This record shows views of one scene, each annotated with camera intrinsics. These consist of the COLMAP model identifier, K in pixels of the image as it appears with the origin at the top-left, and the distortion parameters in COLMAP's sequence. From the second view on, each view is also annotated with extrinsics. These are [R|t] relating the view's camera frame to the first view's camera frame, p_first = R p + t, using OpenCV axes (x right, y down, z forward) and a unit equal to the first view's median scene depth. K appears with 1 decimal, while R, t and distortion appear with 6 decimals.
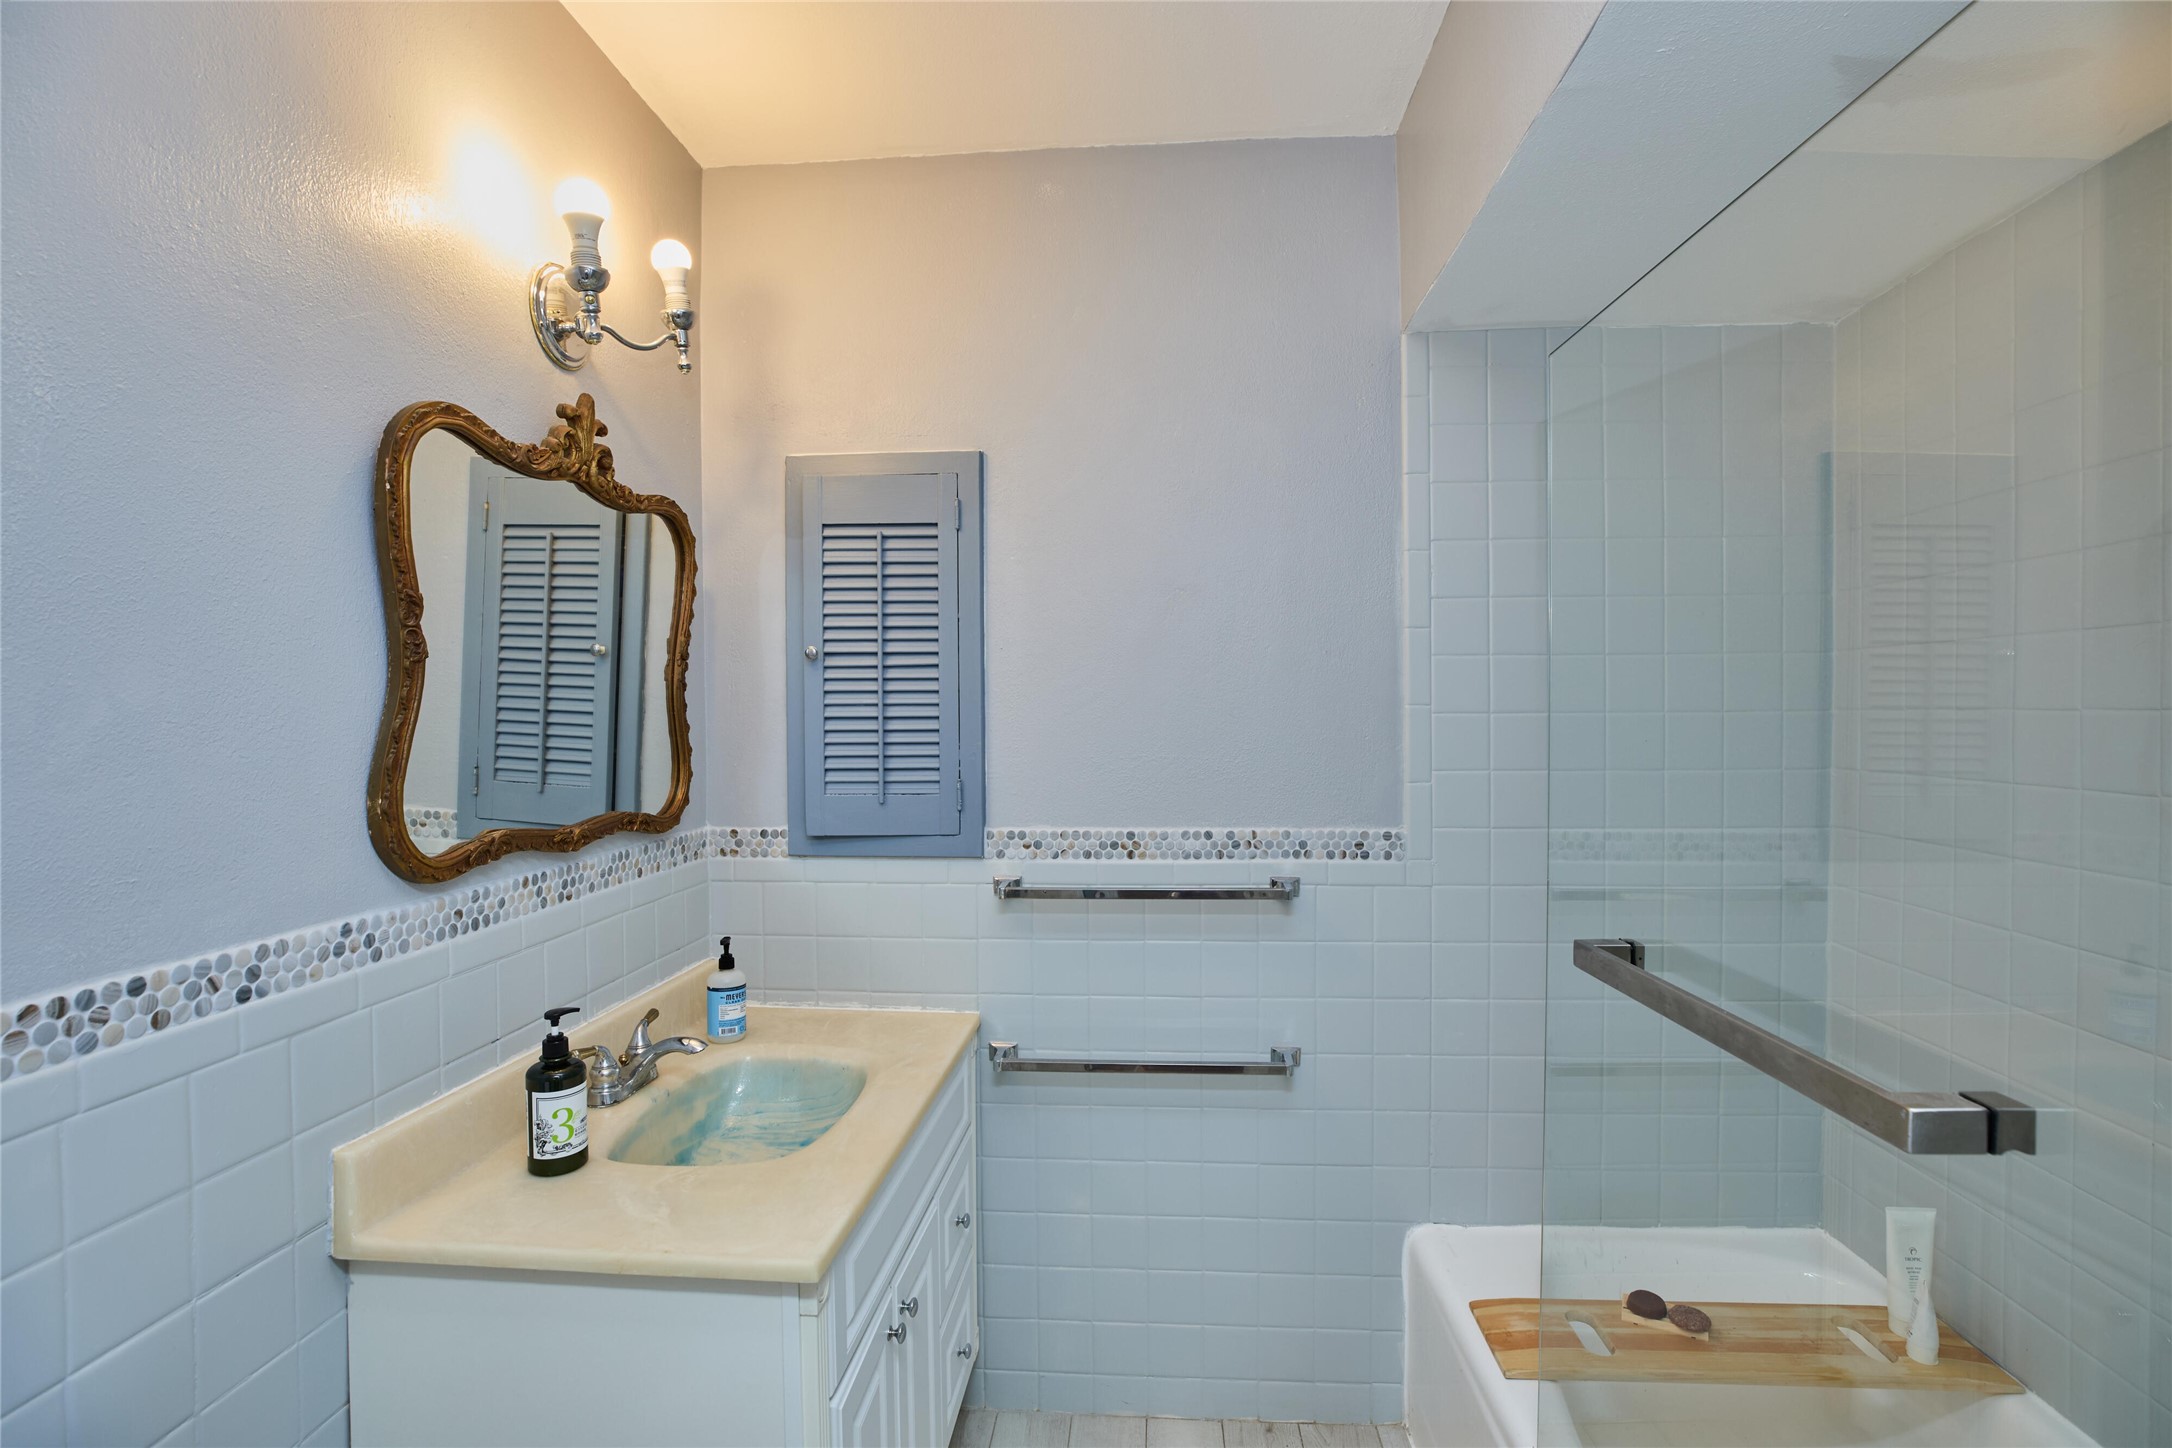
lens RADIAL K [[987.4, 0, 1090.4], [0, 987.4, 726.3], [0, 0, 1]] dist [-0.029446, -0.000592]
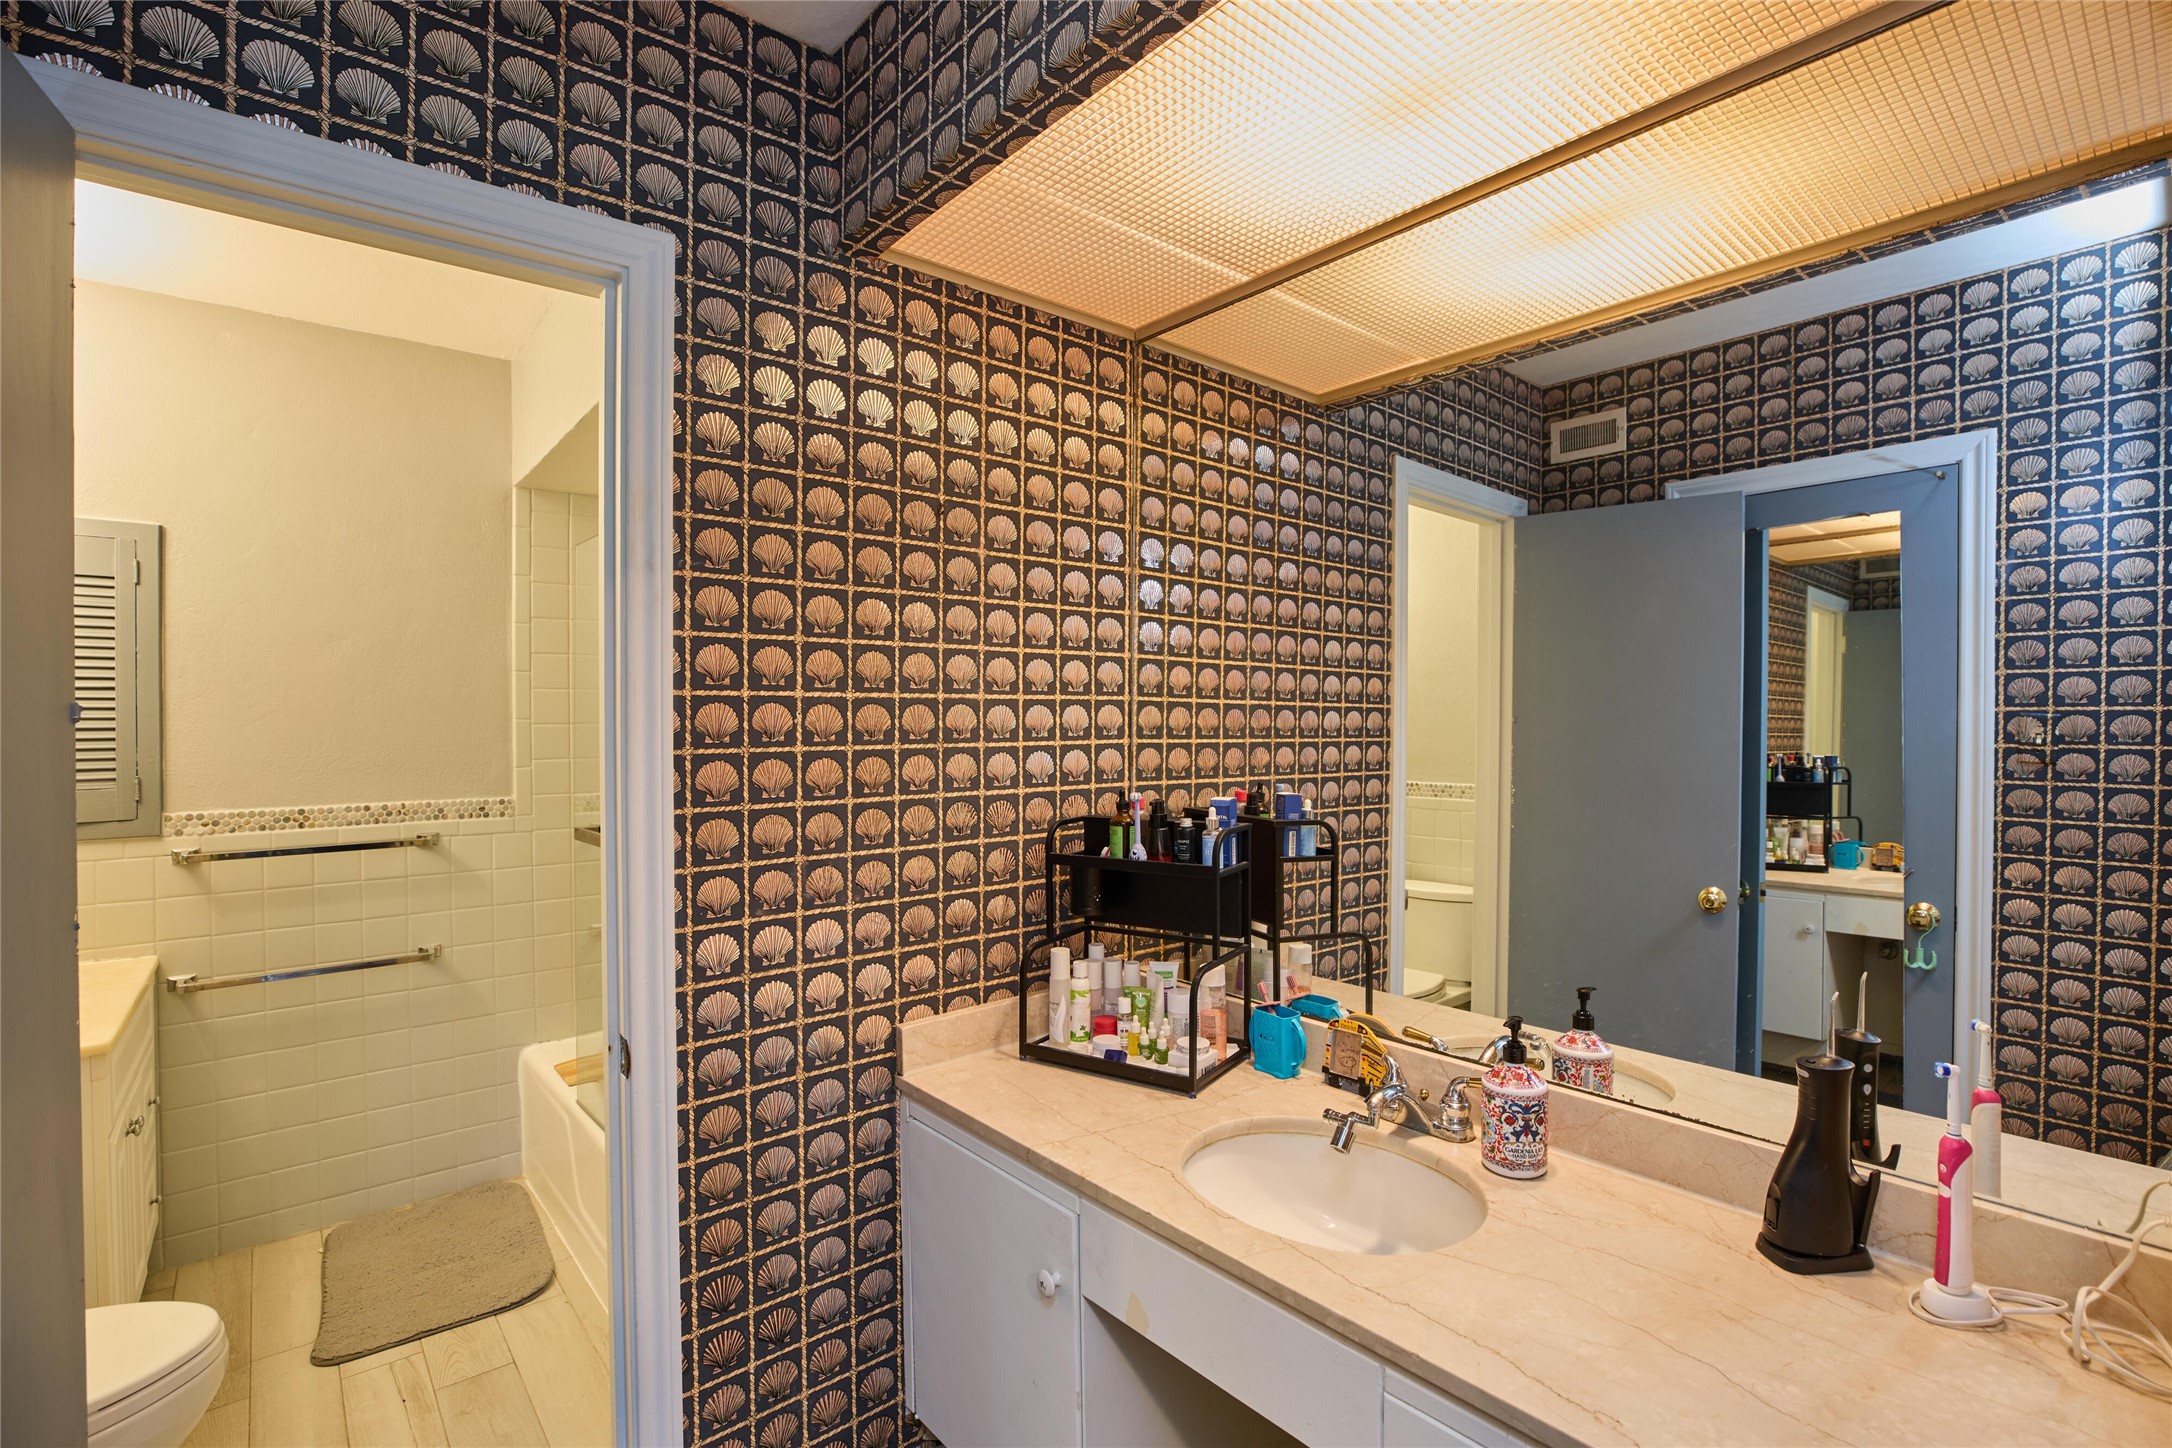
lens RADIAL K [[987.4, 0, 1088.5], [0, 987.4, 726.7], [0, 0, 1]] dist [-0.029446, -0.000592]
pose [[0.711823, -0.006364, 0.702330, -0.129371], [-0.004423, 0.999899, 0.013543, -0.034965], [-0.702345, -0.012747, 0.711723, -0.775216]]
